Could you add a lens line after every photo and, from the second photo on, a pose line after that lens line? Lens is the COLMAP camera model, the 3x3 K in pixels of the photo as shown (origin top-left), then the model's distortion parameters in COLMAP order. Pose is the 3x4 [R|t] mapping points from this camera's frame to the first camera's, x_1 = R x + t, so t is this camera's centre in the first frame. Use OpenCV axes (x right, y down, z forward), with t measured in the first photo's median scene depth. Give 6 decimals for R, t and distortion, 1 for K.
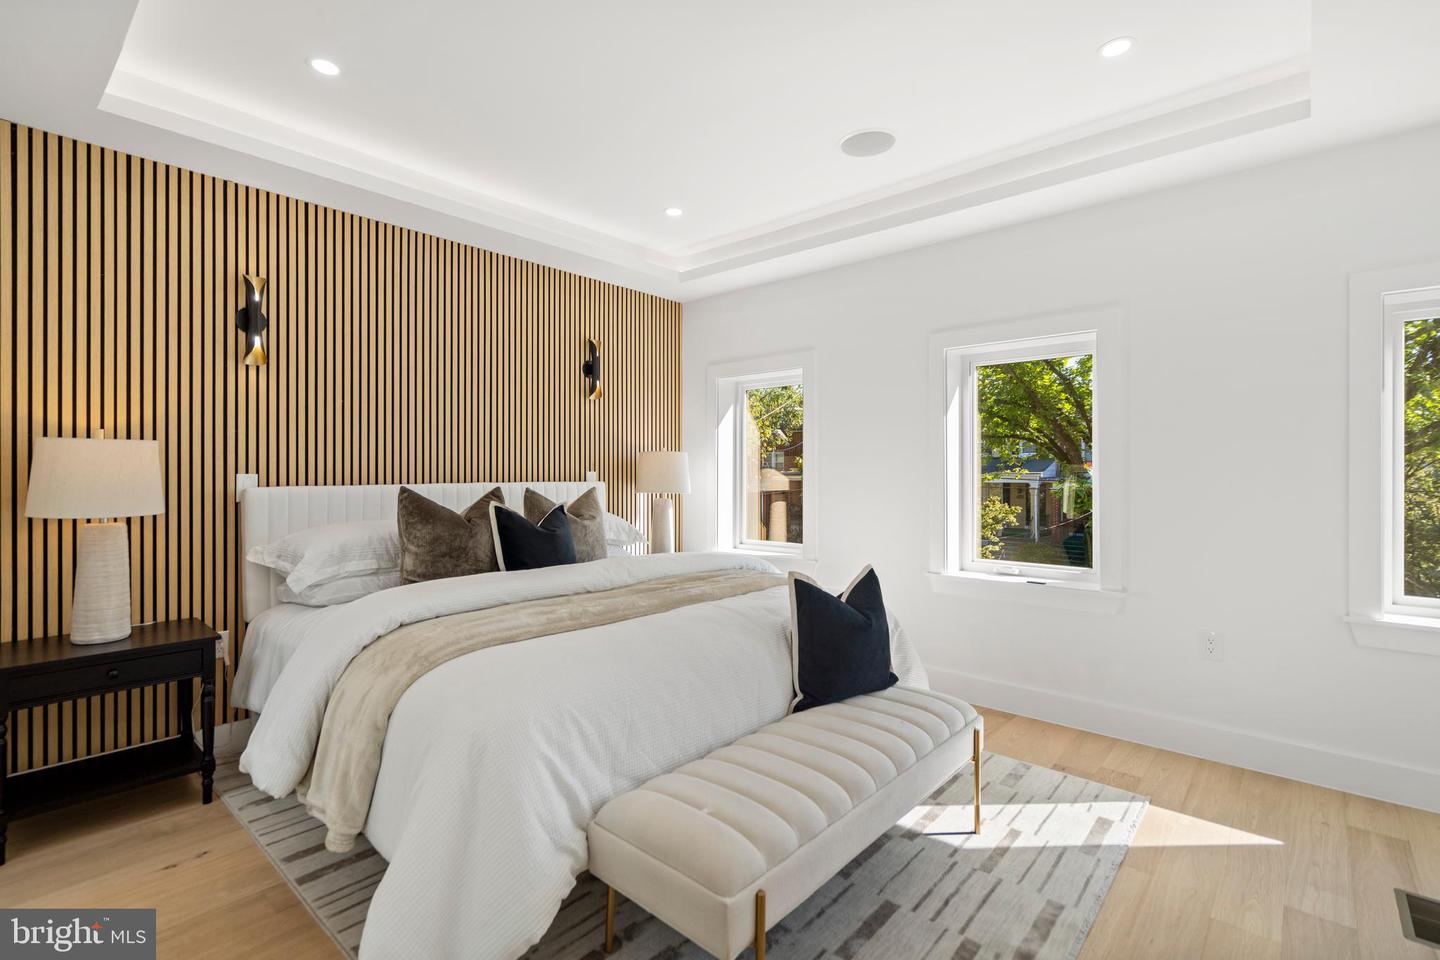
lens RADIAL K [[658.7, 0, 728.4], [0, 658.7, 471.3], [0, 0, 1]] dist [-0.004602, -0.000321]
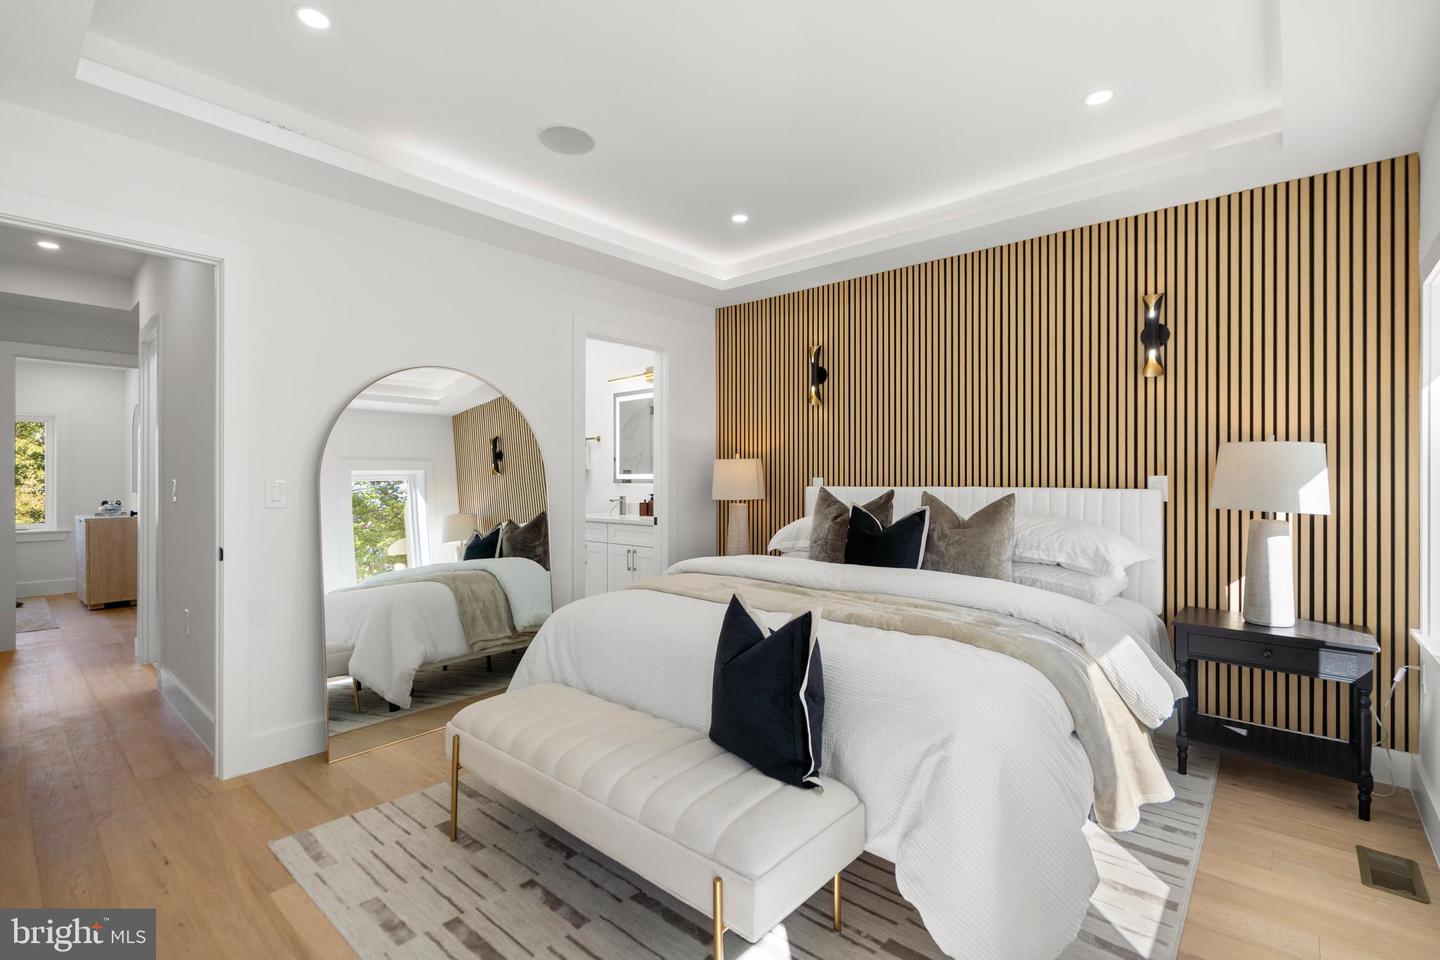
lens RADIAL K [[658.7, 0, 728.1], [0, 658.7, 481.3], [0, 0, 1]] dist [-0.004602, -0.000321]
pose [[0.001636, 0.010951, -0.999939, 0.665048], [0.004799, 0.999928, 0.010959, -0.003890], [0.999987, -0.004817, 0.001584, 0.664459]]
